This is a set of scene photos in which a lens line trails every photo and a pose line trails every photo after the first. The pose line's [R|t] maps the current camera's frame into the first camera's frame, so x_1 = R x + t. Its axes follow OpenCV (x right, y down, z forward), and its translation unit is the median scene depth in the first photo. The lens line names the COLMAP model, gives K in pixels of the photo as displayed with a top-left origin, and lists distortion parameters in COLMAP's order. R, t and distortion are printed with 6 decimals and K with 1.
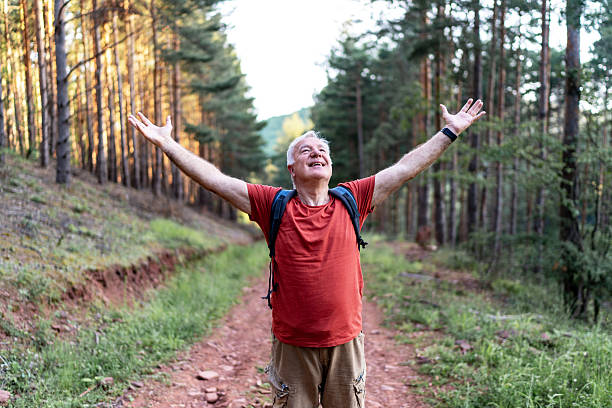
lens RADIAL K [[576.3, 0, 302.6], [0, 576.3, 205.2], [0, 0, 1]] dist [-0.006647, 0.007184]
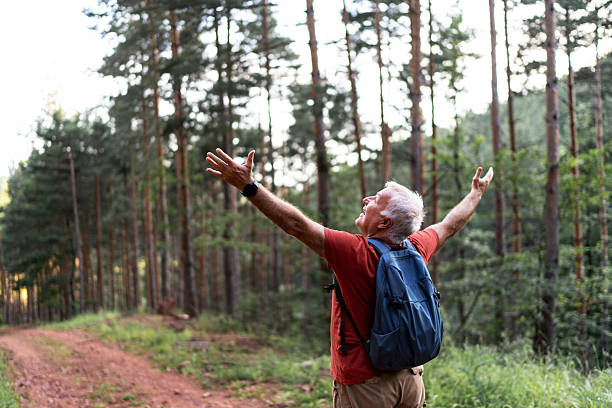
lens RADIAL K [[576.3, 0, 302.6], [0, 576.3, 205.2], [0, 0, 1]] dist [-0.006647, 0.007184]
pose [[0.870010, -0.020546, 0.492606, -0.110085], [0.081696, 0.991327, -0.102941, 0.000913], [-0.486218, 0.129803, 0.864143, -0.010786]]
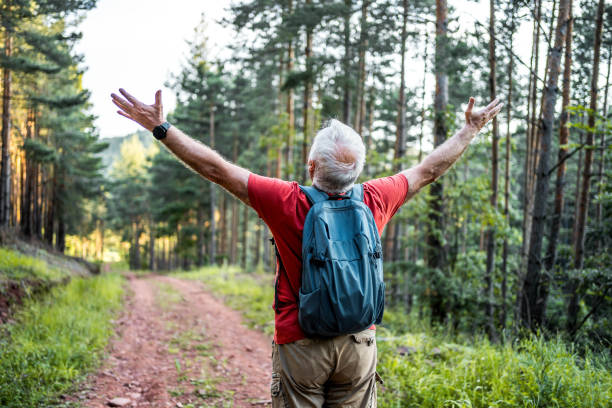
lens RADIAL K [[612.0, 0, 304.1], [0, 612.0, 202.2], [0, 0, 1]] dist [-0.017164, 0.111979]
pose [[0.963509, 0.031834, 0.265776, -0.056050], [-0.015991, 0.997975, -0.061562, 0.008355], [-0.267197, 0.055066, 0.962067, -0.029098]]
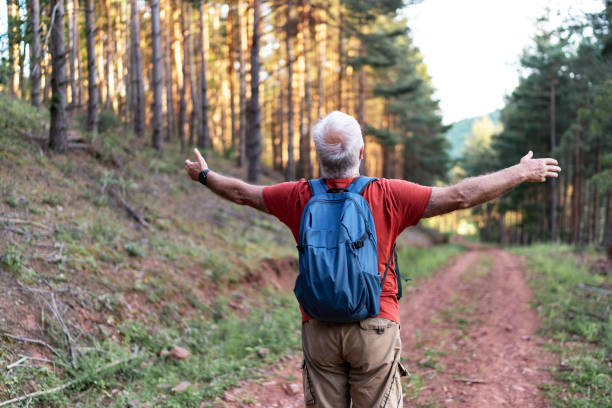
lens RADIAL K [[577.7, 0, 306.0], [0, 577.7, 204.0], [0, 0, 1]] dist [-0.011097, -0.003621]
pose [[0.950289, 0.035045, -0.309392, 0.031016], [-0.037060, 0.999313, -0.000636, 0.002343], [0.309157, 0.012070, 0.950934, -0.028572]]
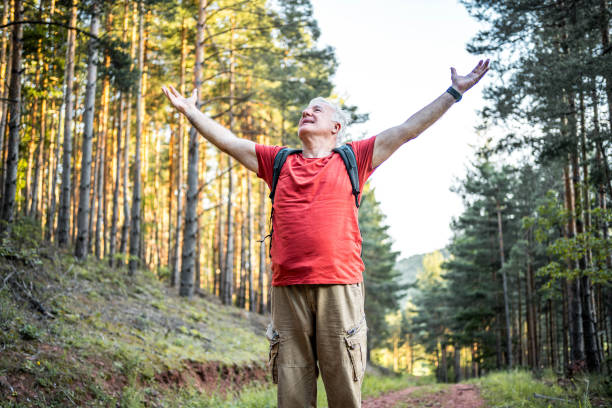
lens RADIAL K [[611.8, 0, 303.7], [0, 611.8, 208.8], [0, 0, 1]] dist [-0.023533, 0.120925]
pose [[0.973239, -0.015529, -0.229272, 0.043664], [-0.037186, 0.973922, -0.223817, 0.056115], [0.226768, 0.226353, 0.947281, -0.006391]]
